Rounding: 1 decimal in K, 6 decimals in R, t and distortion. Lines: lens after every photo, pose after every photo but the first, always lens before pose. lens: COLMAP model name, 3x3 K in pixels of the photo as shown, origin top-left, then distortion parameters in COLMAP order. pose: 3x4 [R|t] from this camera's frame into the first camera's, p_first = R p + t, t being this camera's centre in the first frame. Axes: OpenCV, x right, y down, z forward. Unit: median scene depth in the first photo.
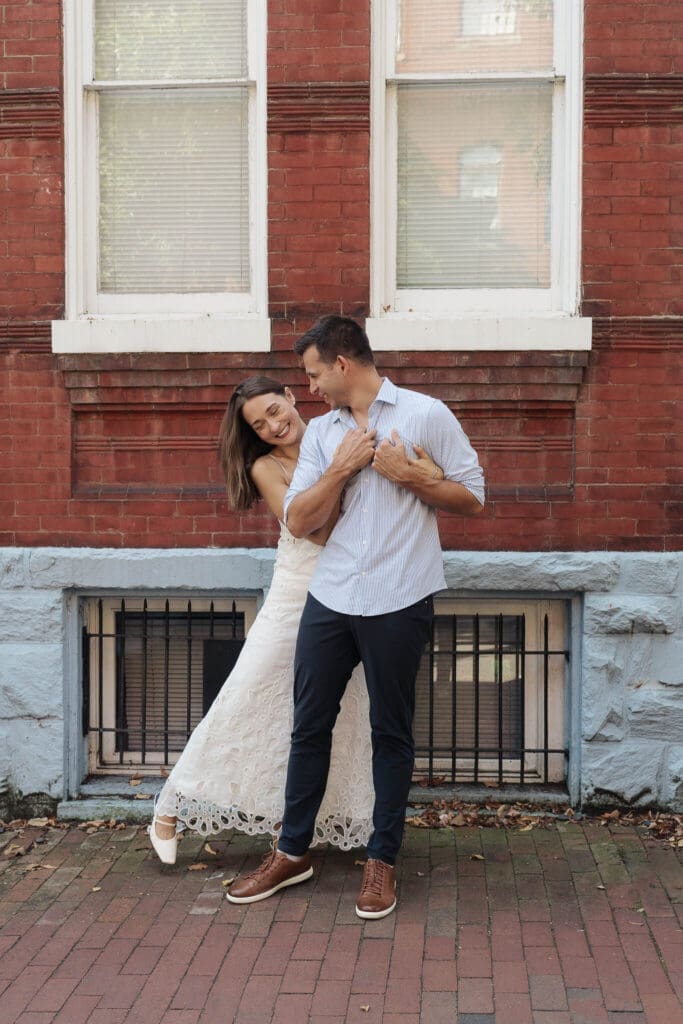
lens RADIAL K [[1389.9, 0, 341.5], [0, 1389.9, 512.0], [0, 0, 1]] dist [0.020567, 0.025637]
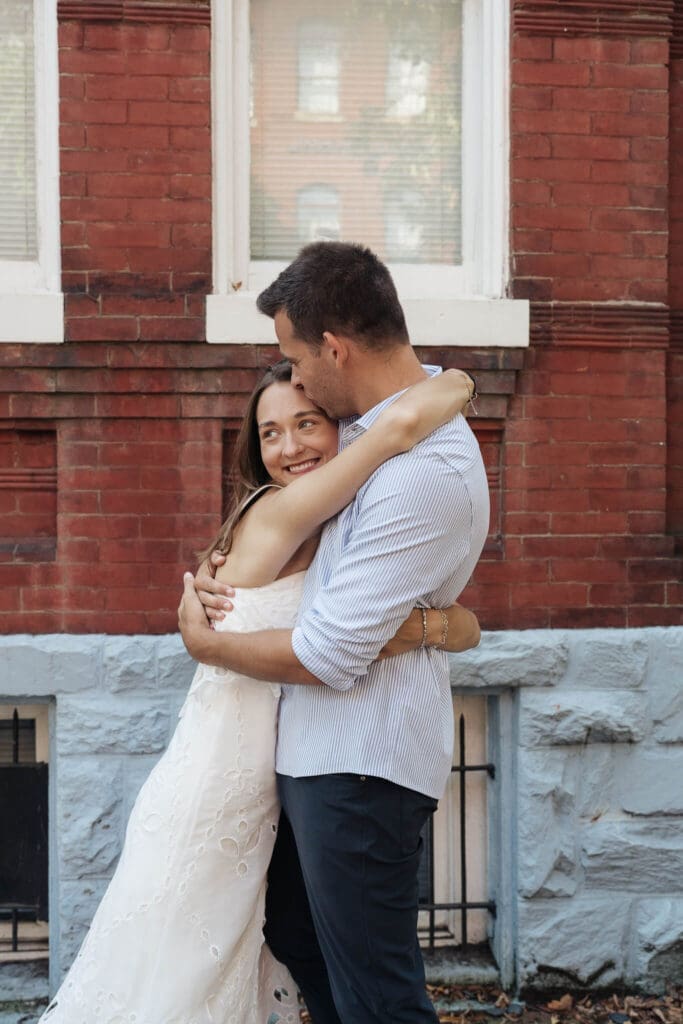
lens RADIAL K [[1007.3, 0, 341.5], [0, 1007.3, 512.0], [0, 0, 1]] dist [-0.001941, -0.004116]
pose [[0.988546, -0.006900, 0.150760, 0.007686], [0.009136, 0.999858, -0.014142, -0.025651], [-0.150641, 0.015357, 0.988469, 0.505873]]
